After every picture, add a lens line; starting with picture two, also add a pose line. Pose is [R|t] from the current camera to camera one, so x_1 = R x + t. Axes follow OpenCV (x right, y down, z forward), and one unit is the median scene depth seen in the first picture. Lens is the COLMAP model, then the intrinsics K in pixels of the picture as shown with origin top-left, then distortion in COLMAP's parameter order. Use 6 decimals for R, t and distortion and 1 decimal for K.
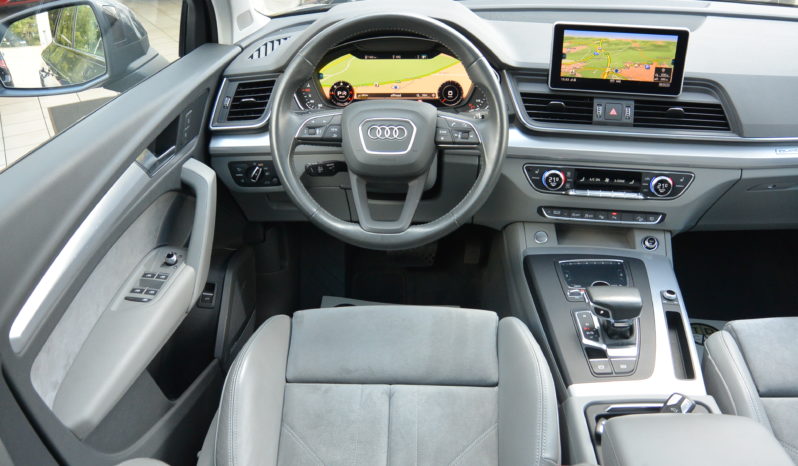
lens RADIAL K [[689.1, 0, 417.4], [0, 689.1, 233.4], [0, 0, 1]] dist [-0.131800, 0.051461]
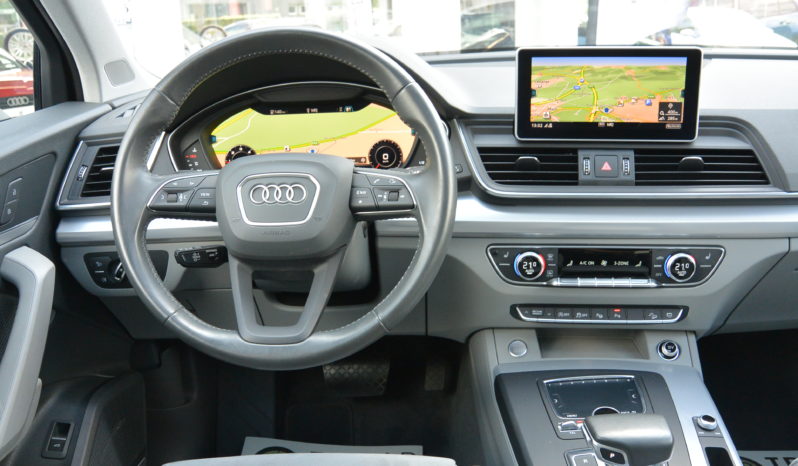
lens RADIAL K [[689.1, 0, 417.4], [0, 689.1, 233.4], [0, 0, 1]] dist [-0.131800, 0.051461]
pose [[0.999399, -0.027335, 0.021312, 0.069258], [0.030803, 0.982346, -0.184519, 0.018098], [-0.015892, 0.185064, 0.982598, 0.299230]]
